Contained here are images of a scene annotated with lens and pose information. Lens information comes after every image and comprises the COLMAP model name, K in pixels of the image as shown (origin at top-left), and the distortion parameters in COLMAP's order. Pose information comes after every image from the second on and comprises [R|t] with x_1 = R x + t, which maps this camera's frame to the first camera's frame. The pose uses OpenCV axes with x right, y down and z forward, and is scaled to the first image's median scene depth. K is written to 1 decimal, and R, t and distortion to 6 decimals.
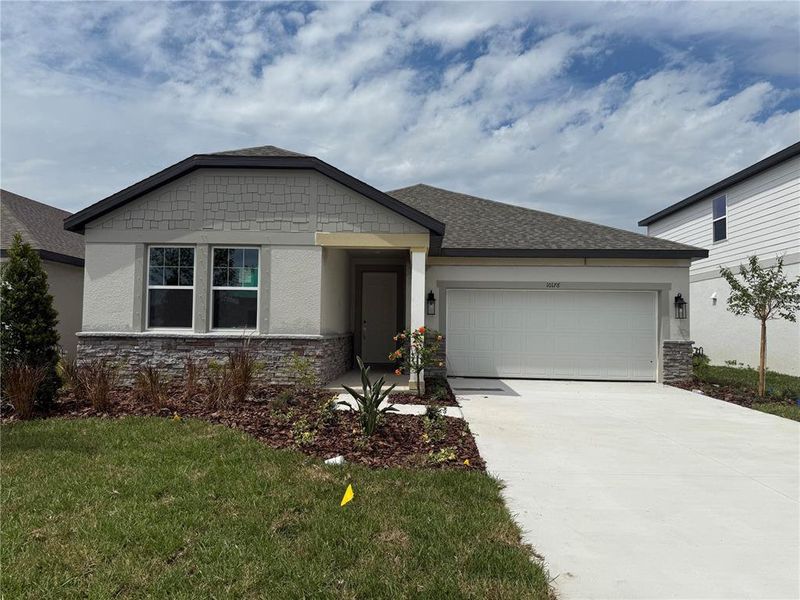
lens RADIAL K [[561.5, 0, 399.4], [0, 561.5, 301.6], [0, 0, 1]] dist [0.012811, -0.025166]
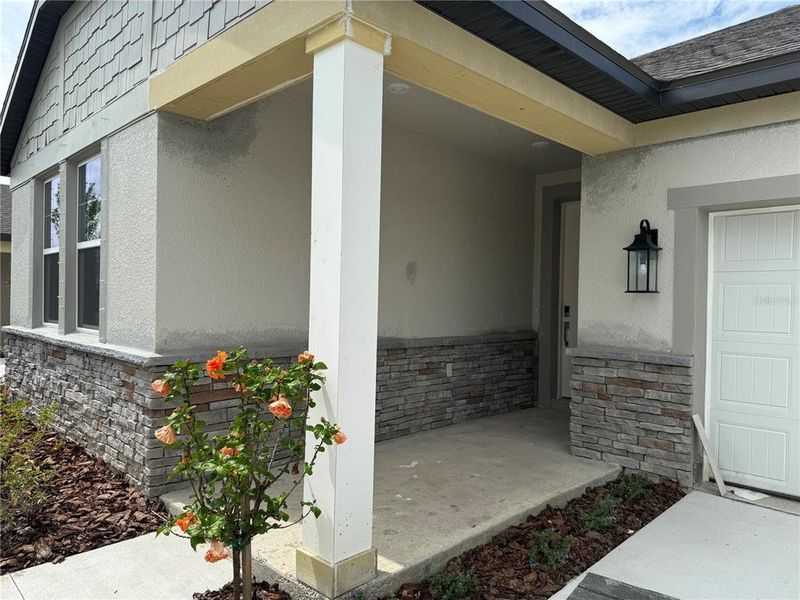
lens RADIAL K [[561.5, 0, 402.7], [0, 561.5, 296.4], [0, 0, 1]] dist [0.012811, -0.025166]
pose [[0.728757, -0.005814, -0.684748, 0.181500], [0.024539, 0.999543, 0.017630, 0.015982], [0.684332, -0.029651, 0.728567, 0.663412]]
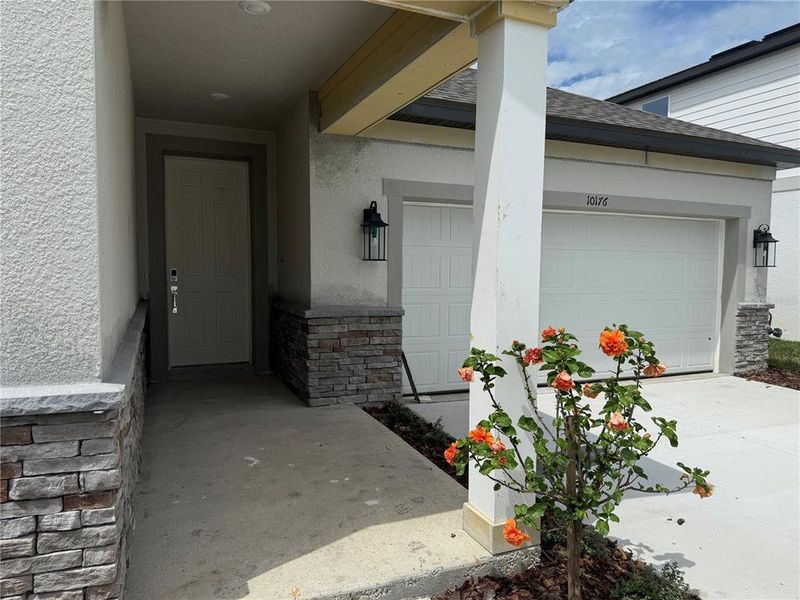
lens RADIAL K [[561.5, 0, 403.6], [0, 561.5, 303.0], [0, 0, 1]] dist [0.012811, -0.025166]
pose [[0.902153, -0.033204, 0.430137, -0.103194], [-0.021030, 0.992464, 0.120719, 0.003861], [-0.430904, -0.117953, 0.894656, 0.621446]]
